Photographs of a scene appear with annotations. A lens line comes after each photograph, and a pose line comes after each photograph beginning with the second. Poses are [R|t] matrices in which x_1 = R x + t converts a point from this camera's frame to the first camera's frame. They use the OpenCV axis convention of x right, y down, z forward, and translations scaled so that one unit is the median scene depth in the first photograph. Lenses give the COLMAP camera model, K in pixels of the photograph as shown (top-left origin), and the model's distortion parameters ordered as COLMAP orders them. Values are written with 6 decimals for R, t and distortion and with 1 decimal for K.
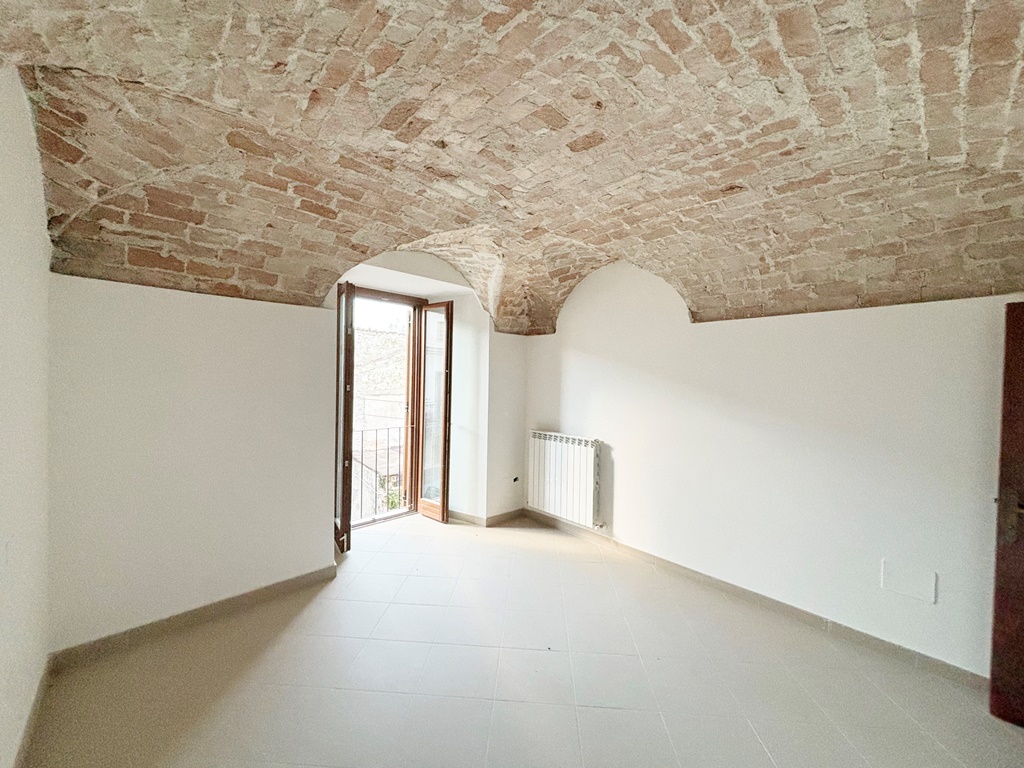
lens RADIAL K [[415.5, 0, 515.3], [0, 415.5, 389.8], [0, 0, 1]] dist [0.000165, -0.000483]
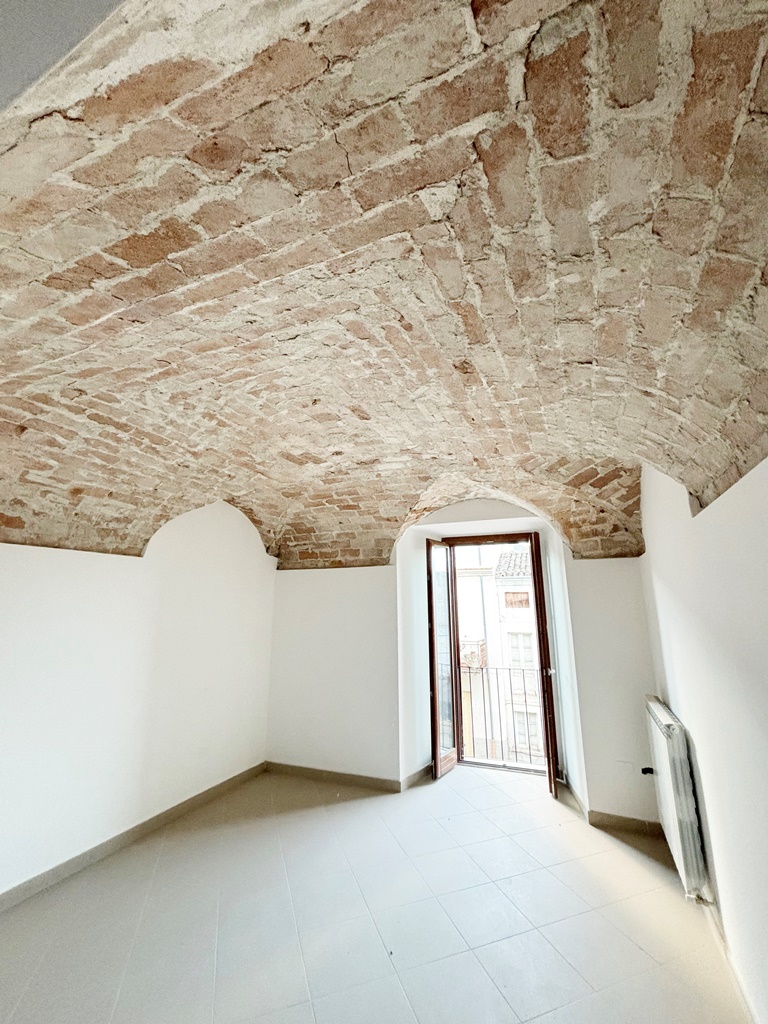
lens RADIAL K [[415.5, 0, 387.4], [0, 415.5, 508.7], [0, 0, 1]] dist [0.000165, -0.000483]
pose [[0.384933, -0.225681, -0.894927, 0.902430], [-0.014019, 0.968102, -0.250164, -0.037065], [0.922838, 0.108843, 0.369490, 0.516656]]
